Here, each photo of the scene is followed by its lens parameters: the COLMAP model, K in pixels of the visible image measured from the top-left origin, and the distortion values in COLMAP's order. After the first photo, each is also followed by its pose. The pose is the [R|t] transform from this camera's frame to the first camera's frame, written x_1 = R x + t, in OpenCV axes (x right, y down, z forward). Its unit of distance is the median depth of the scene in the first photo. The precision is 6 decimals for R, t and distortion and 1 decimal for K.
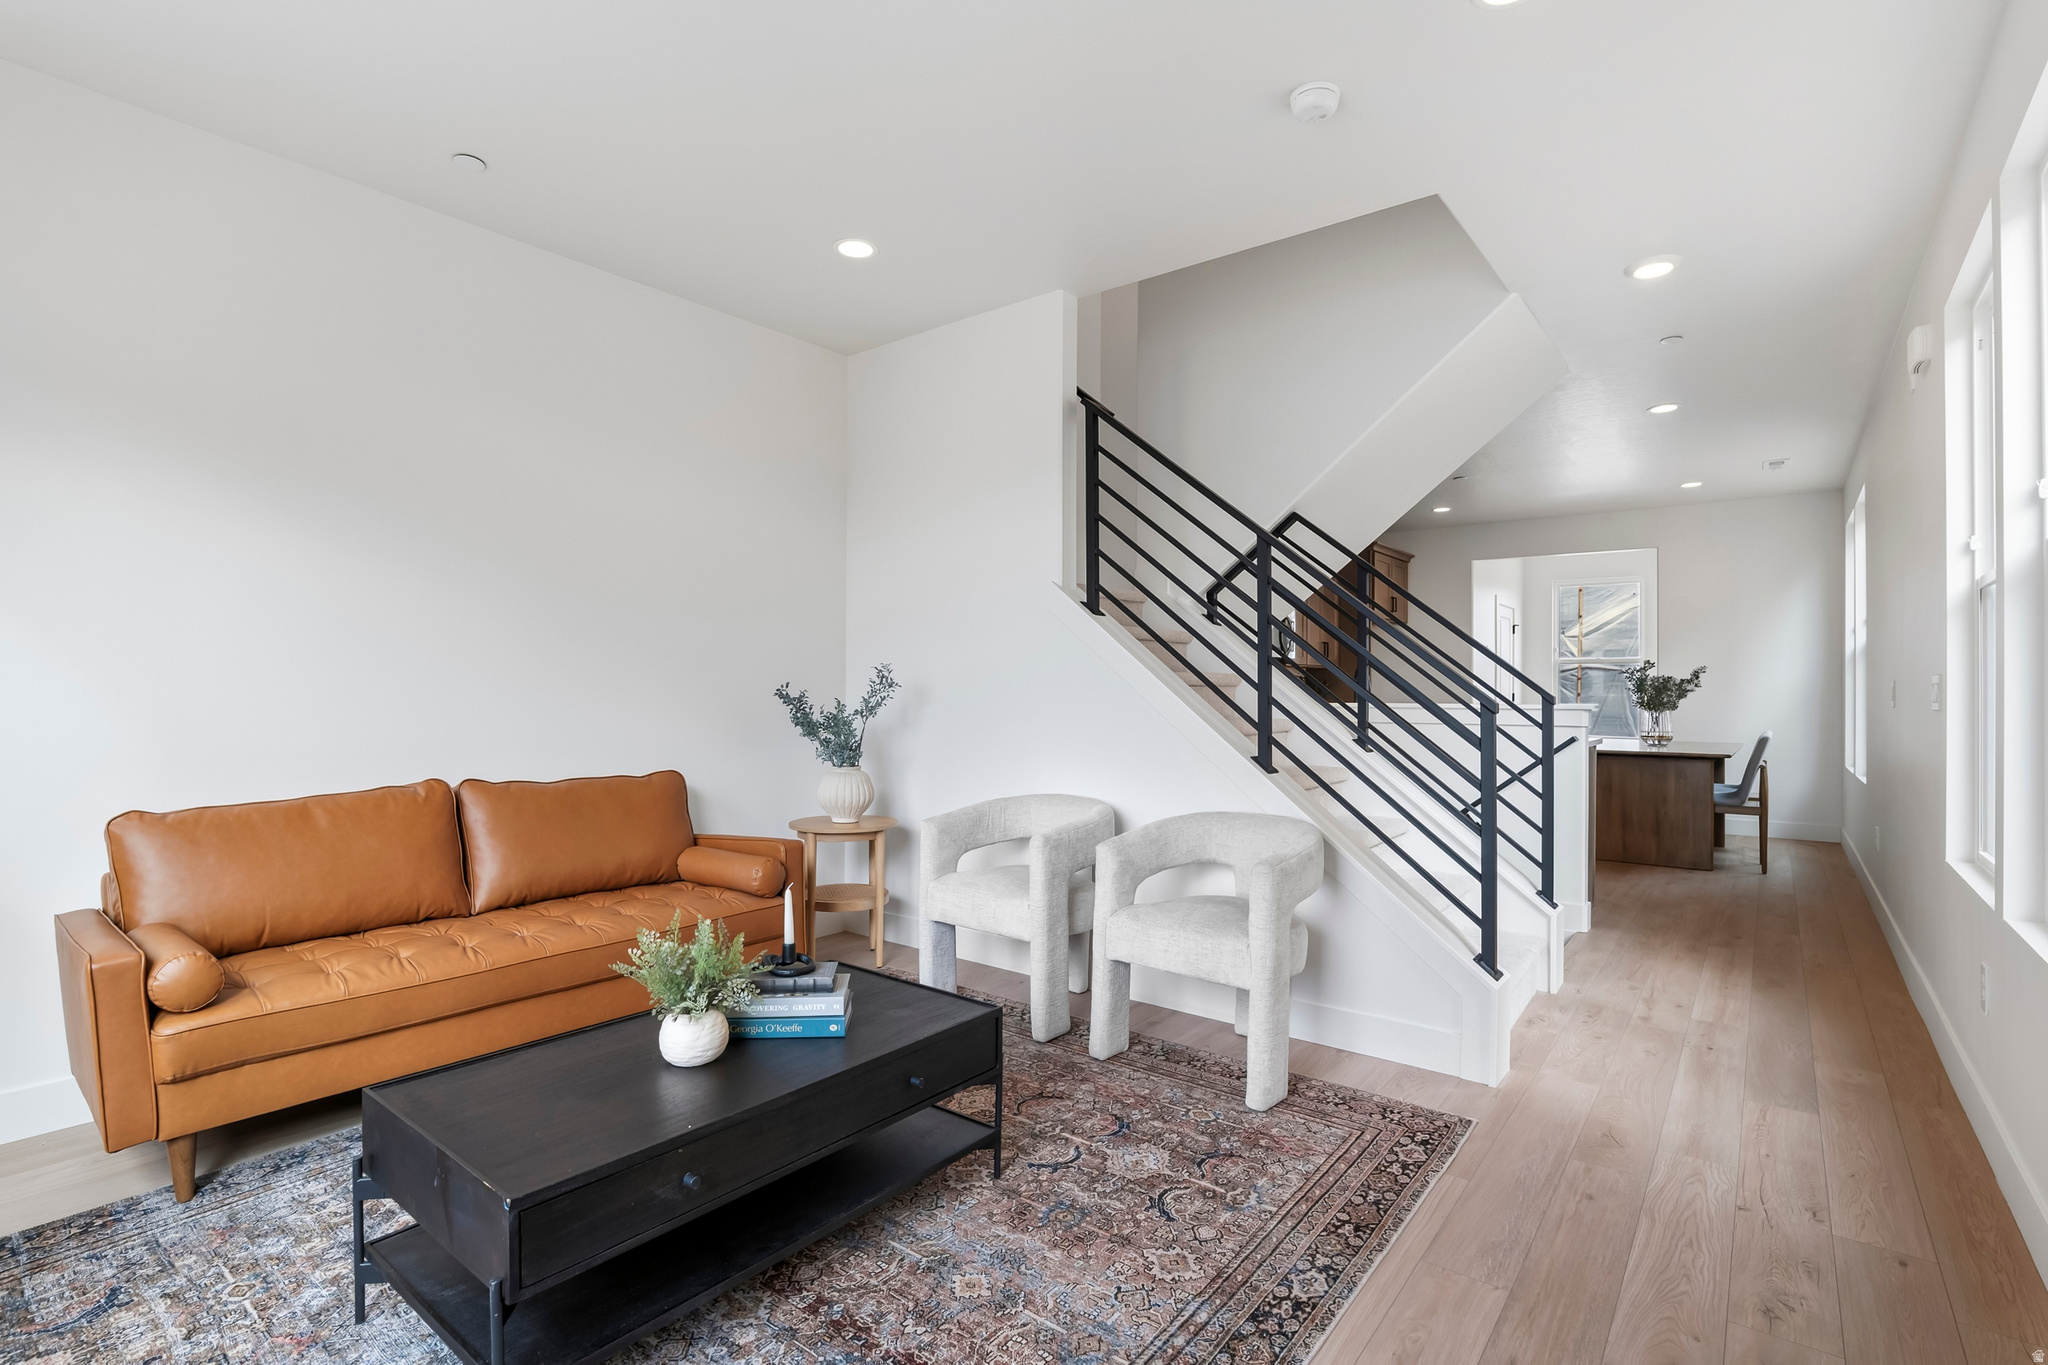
lens RADIAL K [[949.3, 0, 1029.8], [0, 949.3, 692.2], [0, 0, 1]] dist [-0.014629, 0.000158]
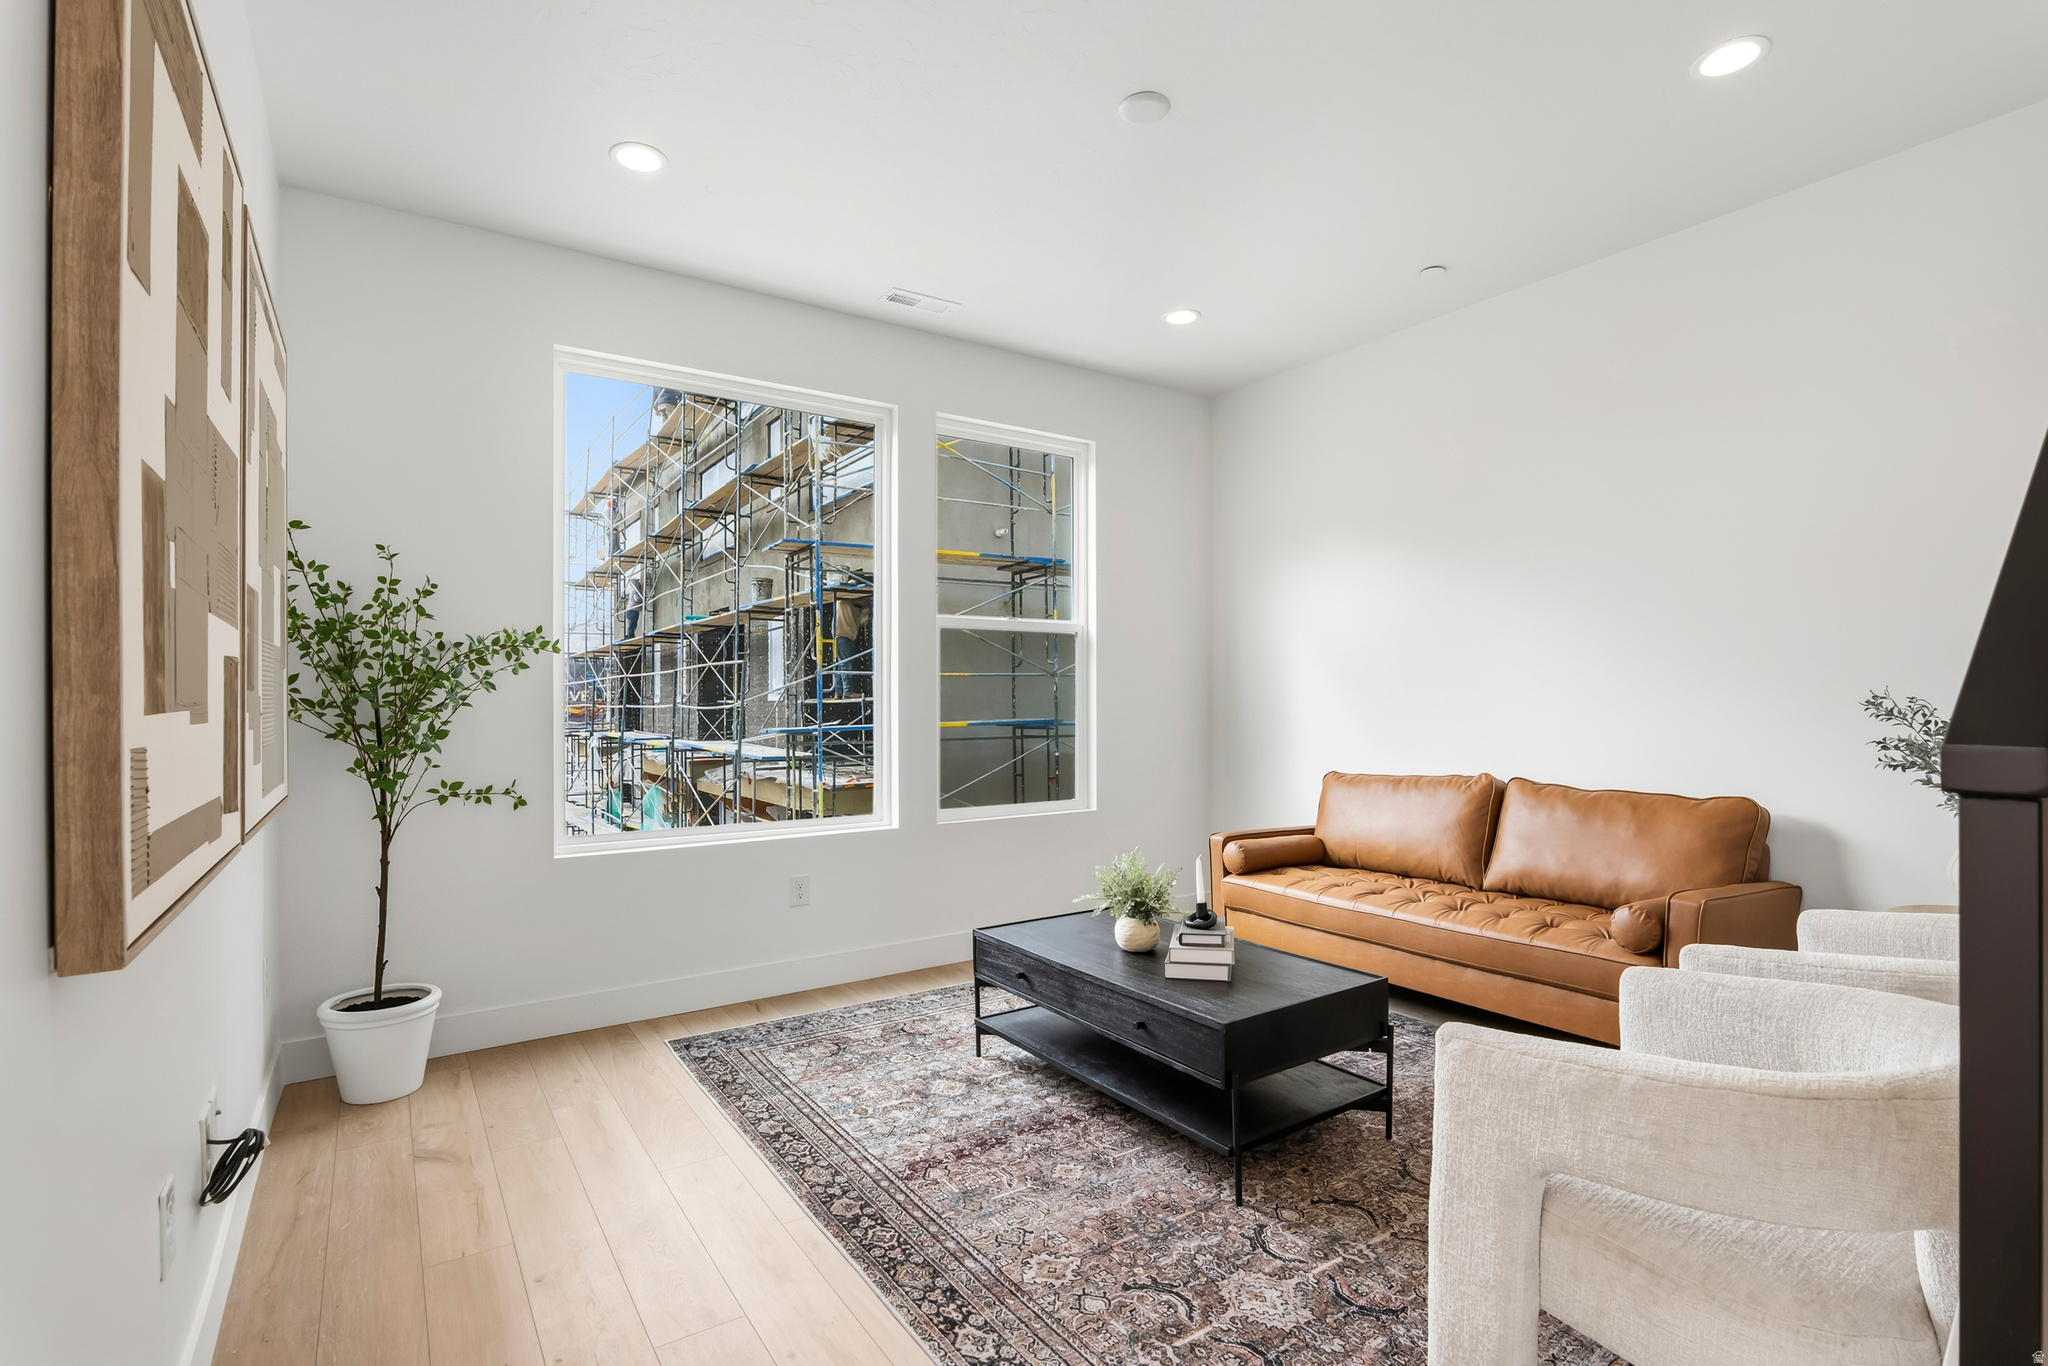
lens RADIAL K [[949.3, 0, 1030.8], [0, 949.3, 694.8], [0, 0, 1]] dist [-0.014629, 0.000158]
pose [[-0.287754, -0.006704, -0.957681, 0.340944], [0.001203, 0.999972, -0.007362, -0.000349], [0.957704, -0.003271, -0.287738, 0.384069]]
